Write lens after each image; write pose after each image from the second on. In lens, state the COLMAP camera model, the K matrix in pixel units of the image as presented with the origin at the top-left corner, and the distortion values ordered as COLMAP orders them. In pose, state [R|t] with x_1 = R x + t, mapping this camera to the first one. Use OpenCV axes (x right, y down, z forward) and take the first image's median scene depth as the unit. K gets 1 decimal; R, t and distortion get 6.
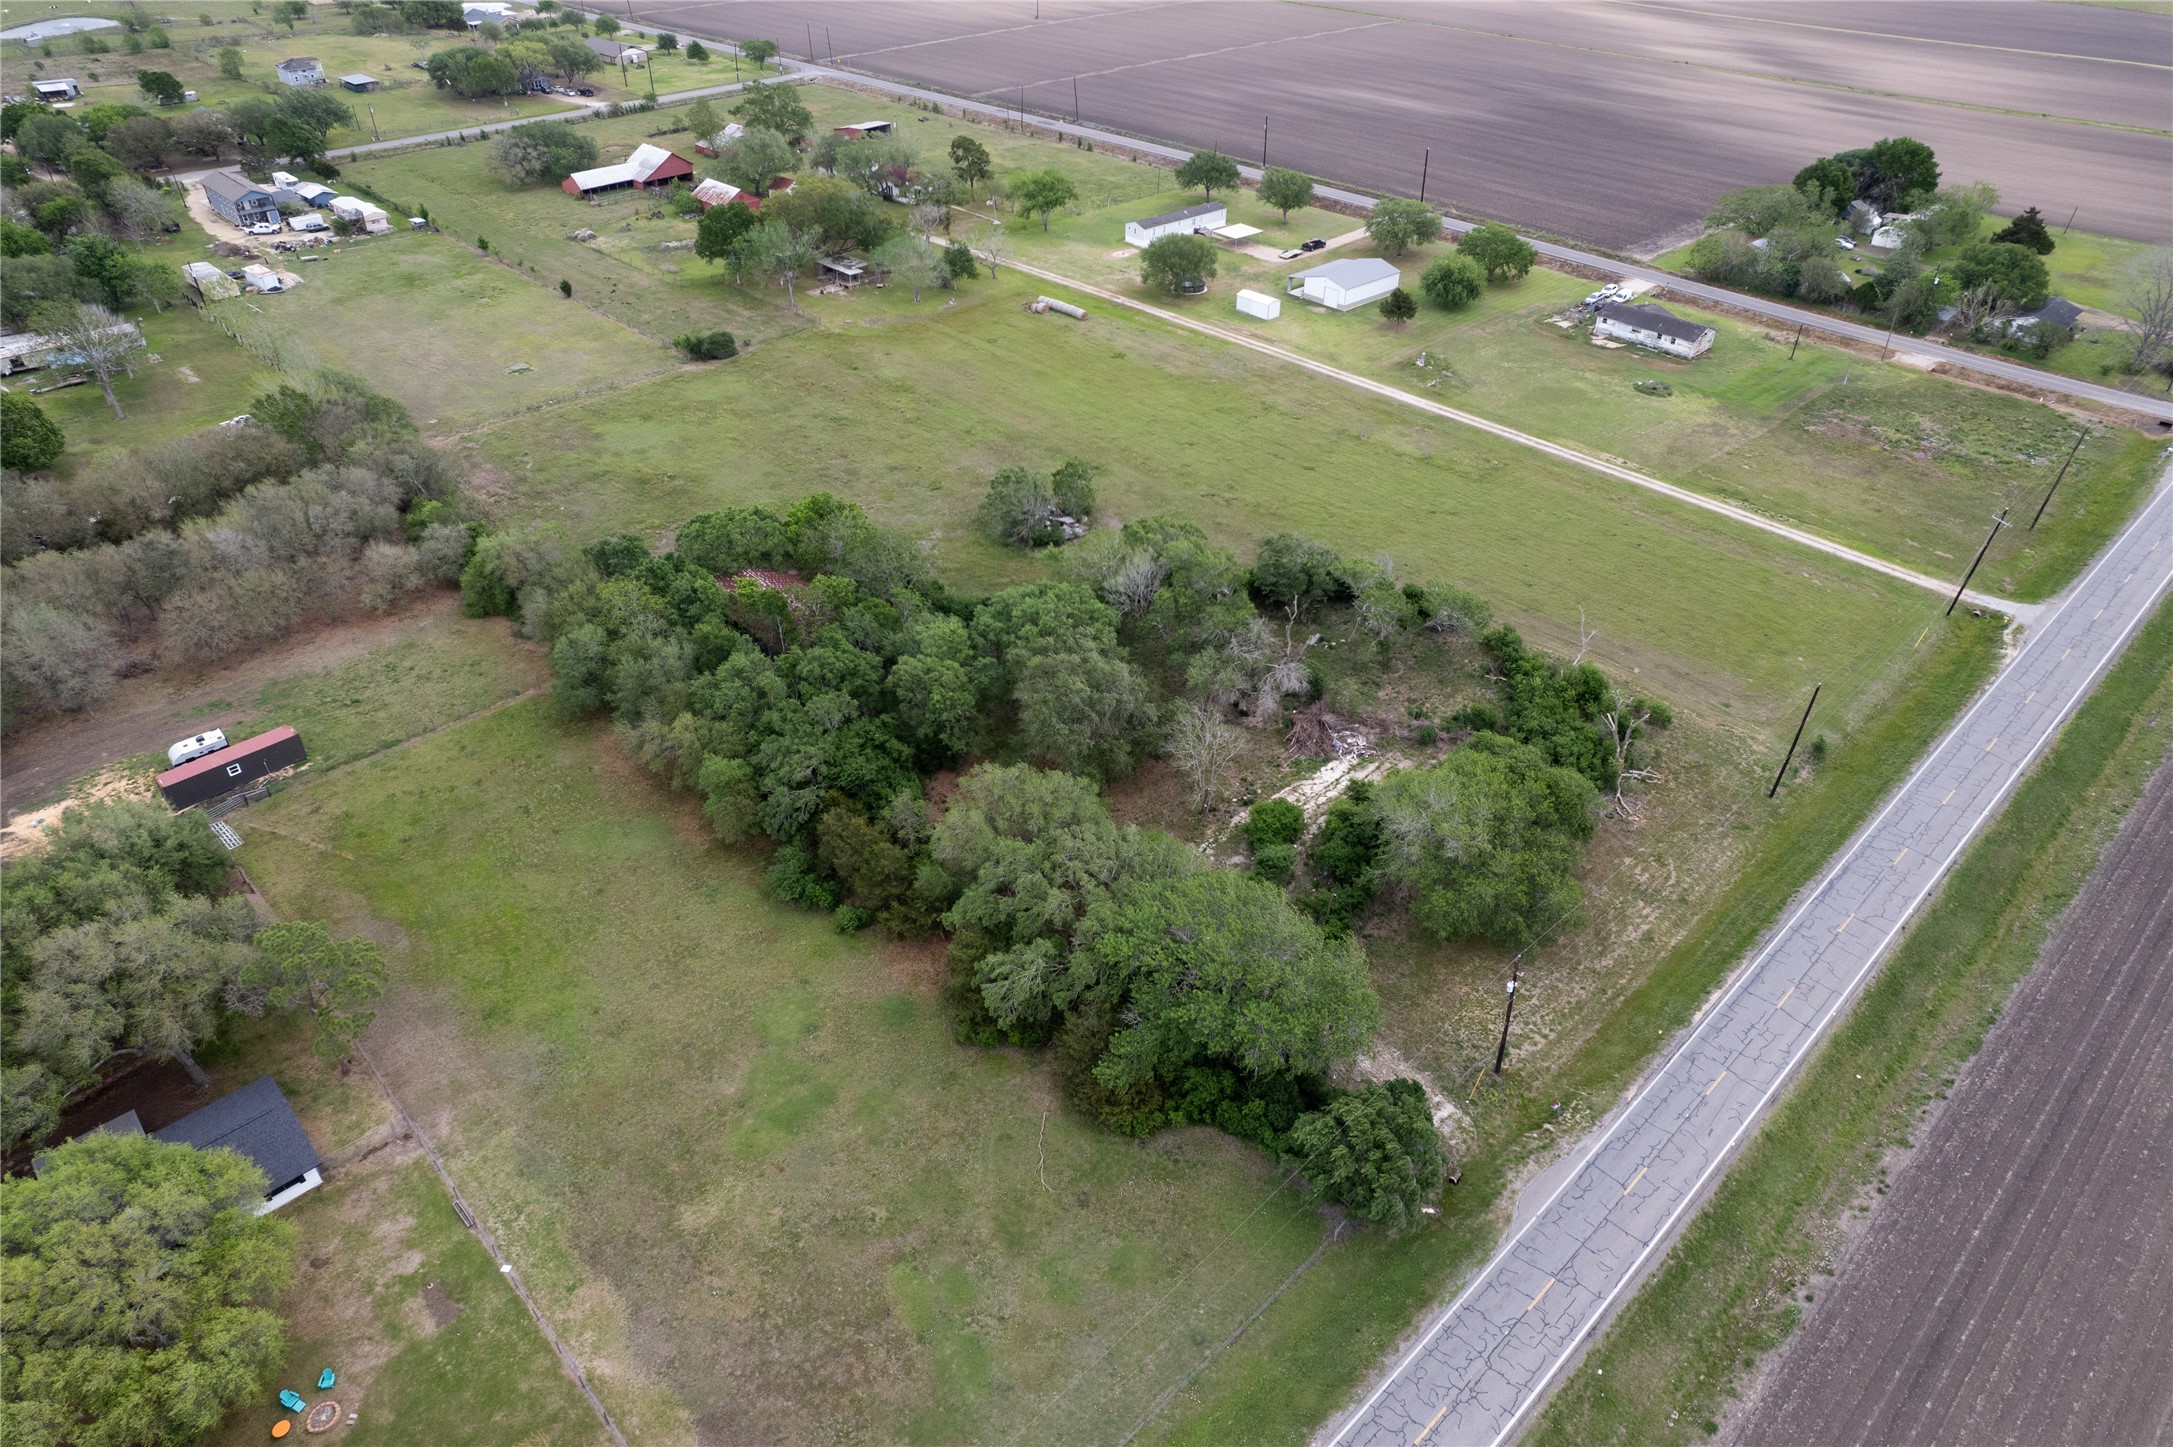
lens RADIAL K [[1394.6, 0, 1091.9], [0, 1394.6, 718.4], [0, 0, 1]] dist [-0.090205, 0.083643]
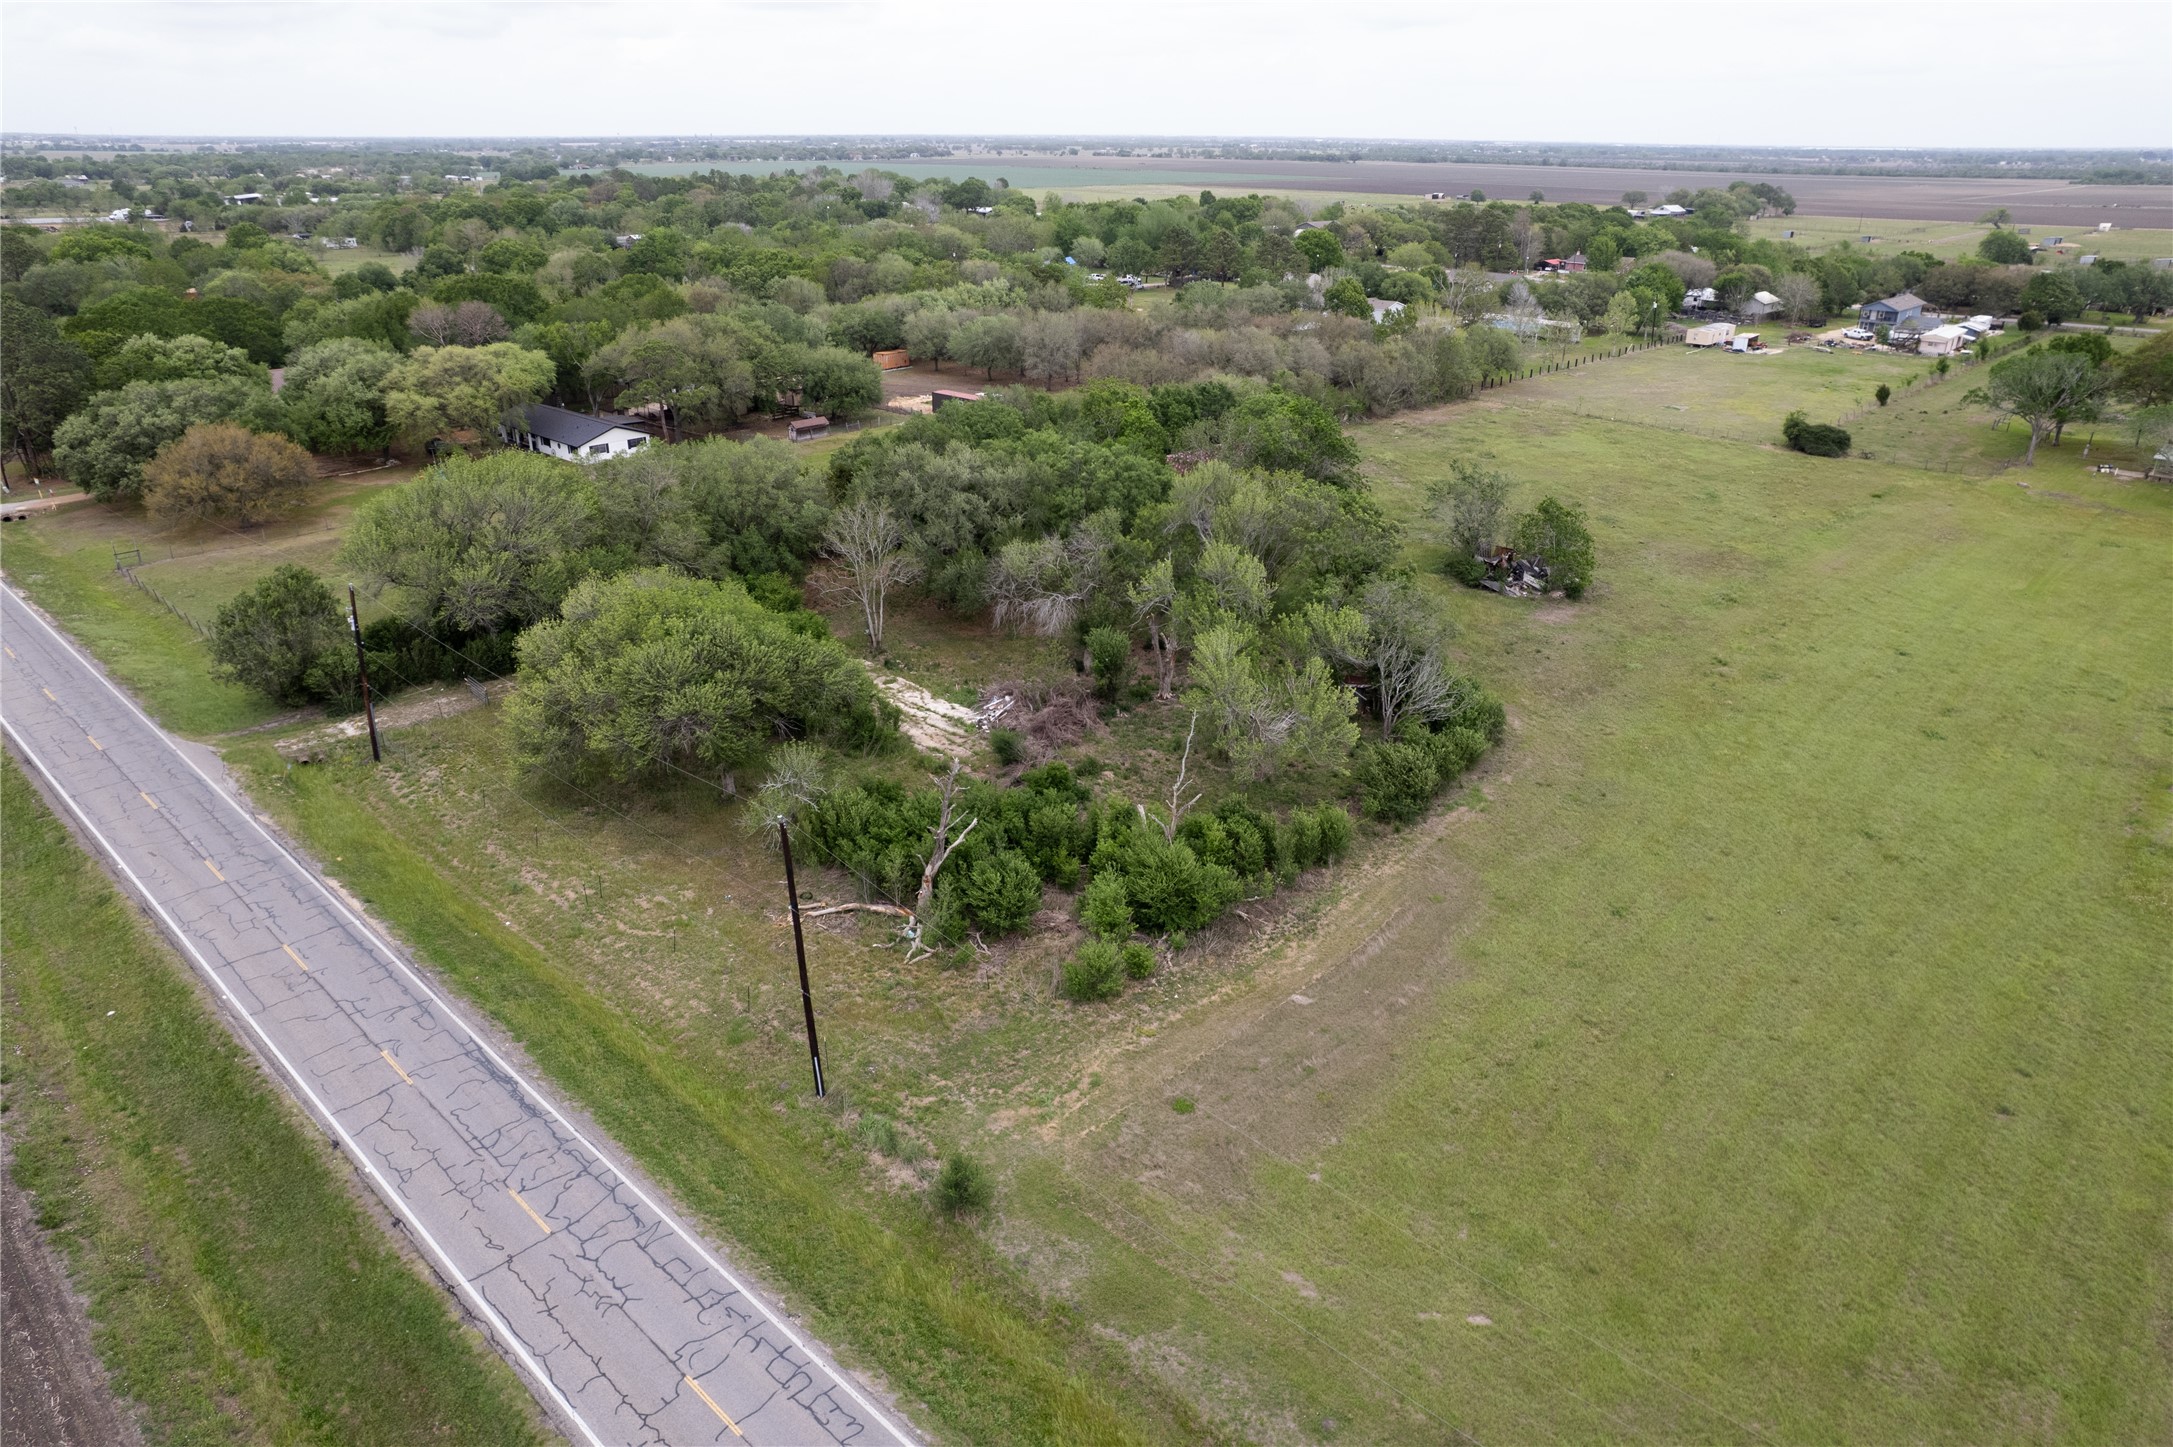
lens RADIAL K [[1394.6, 0, 1091.9], [0, 1394.6, 718.4], [0, 0, 1]] dist [-0.090205, 0.083643]
pose [[0.042943, 0.385389, -0.921754, 0.573426], [-0.582790, 0.759037, 0.290205, -0.143840], [0.811487, 0.524727, 0.257196, 0.590921]]
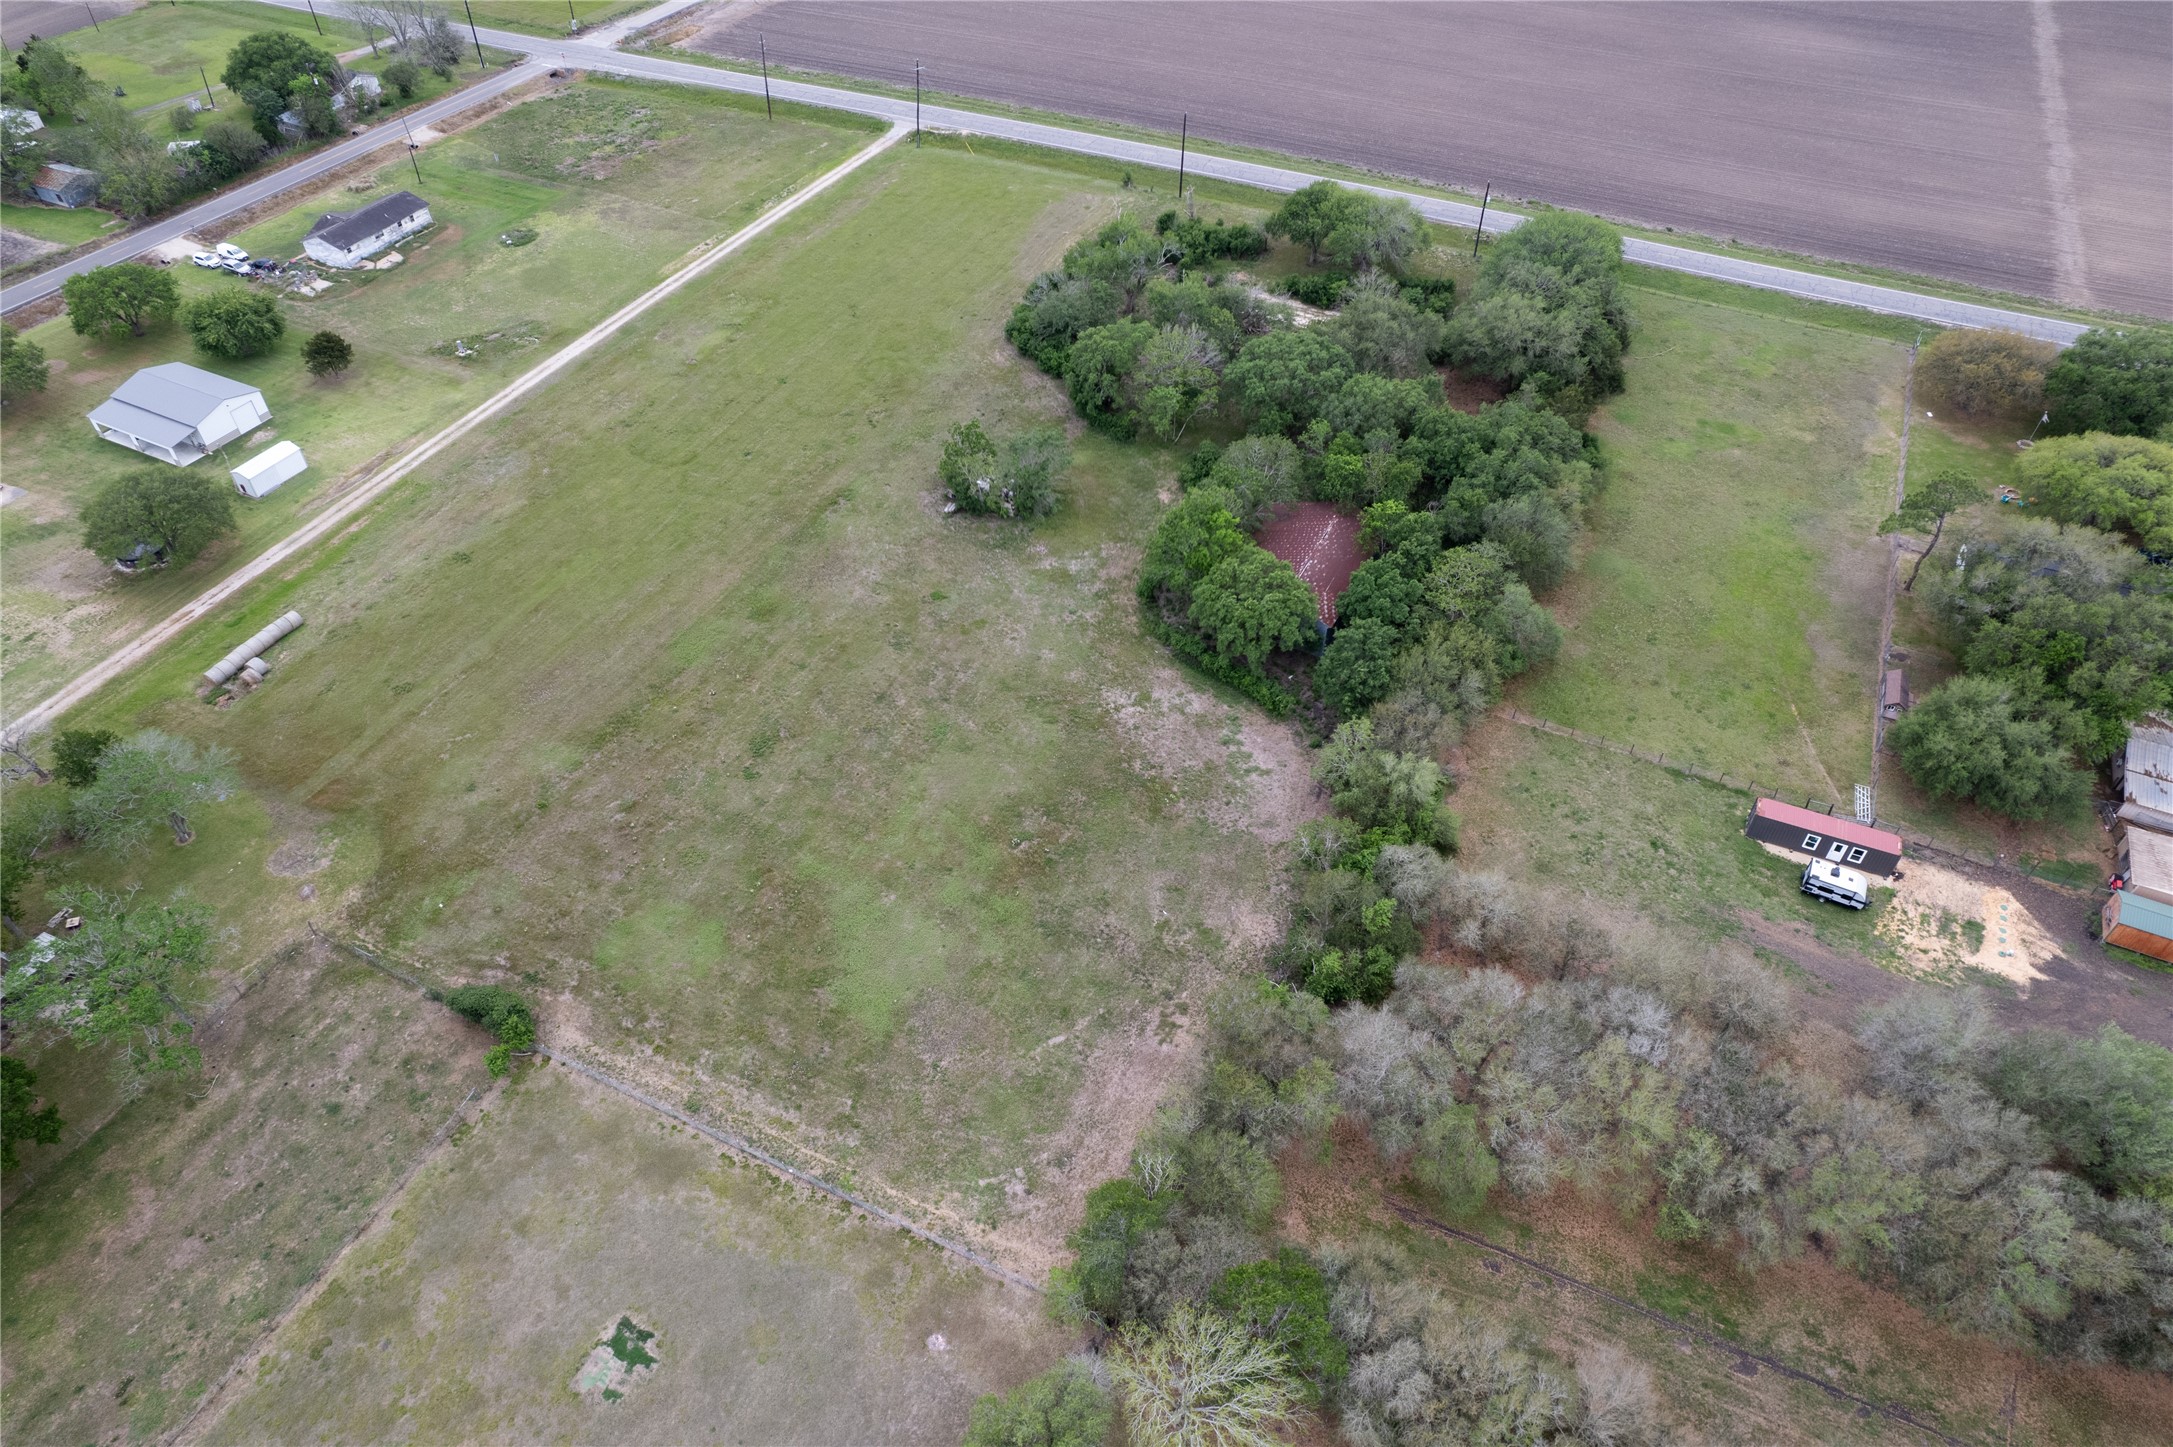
lens RADIAL K [[1394.6, 0, 1091.9], [0, 1394.6, 718.4], [0, 0, 1]] dist [-0.090205, 0.083643]
pose [[-0.346766, -0.654560, 0.671792, -0.676254], [0.540898, 0.445587, 0.713359, -0.611140], [-0.766278, 0.610740, 0.199536, 0.752422]]
